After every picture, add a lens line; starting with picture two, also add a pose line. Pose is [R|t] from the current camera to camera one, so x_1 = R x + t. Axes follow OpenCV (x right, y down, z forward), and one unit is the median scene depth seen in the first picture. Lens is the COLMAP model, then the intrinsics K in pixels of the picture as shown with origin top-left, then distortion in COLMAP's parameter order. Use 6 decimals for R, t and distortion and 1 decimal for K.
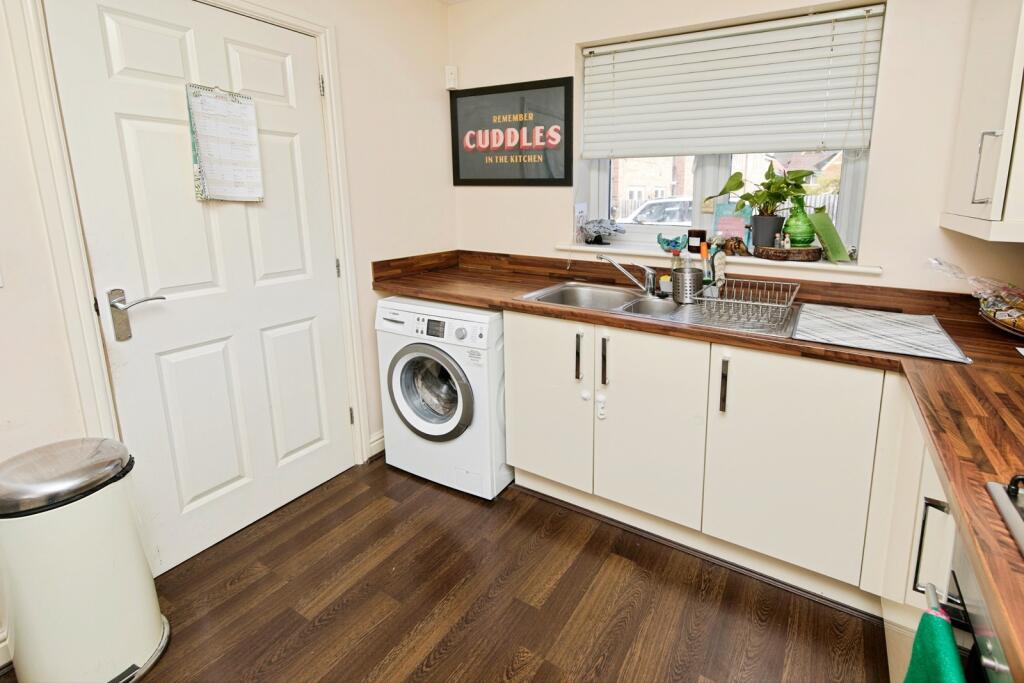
lens RADIAL K [[476.5, 0, 560.7], [0, 476.5, 281.2], [0, 0, 1]] dist [0.001546, 0.000033]
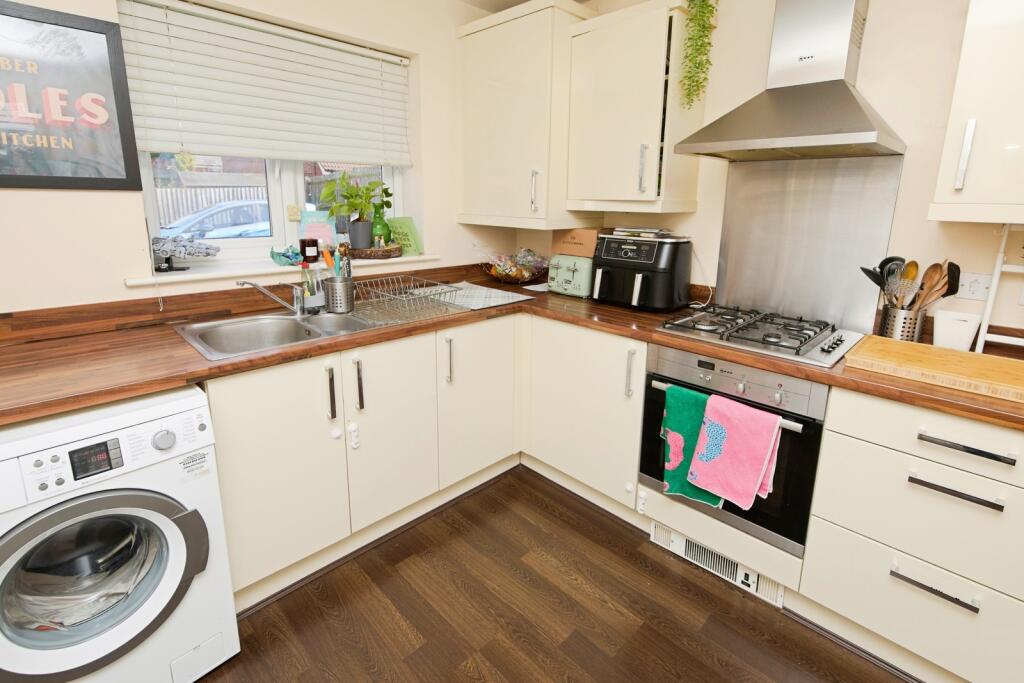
lens RADIAL K [[486.2, 0, 511.1], [0, 486.2, 297.4], [0, 0, 1]] dist [-0.000945, -0.000057]
pose [[0.267875, -0.194854, 0.943544, -0.621205], [0.156515, 0.975127, 0.156942, -0.092435], [-0.950656, 0.105638, 0.291709, 0.375215]]
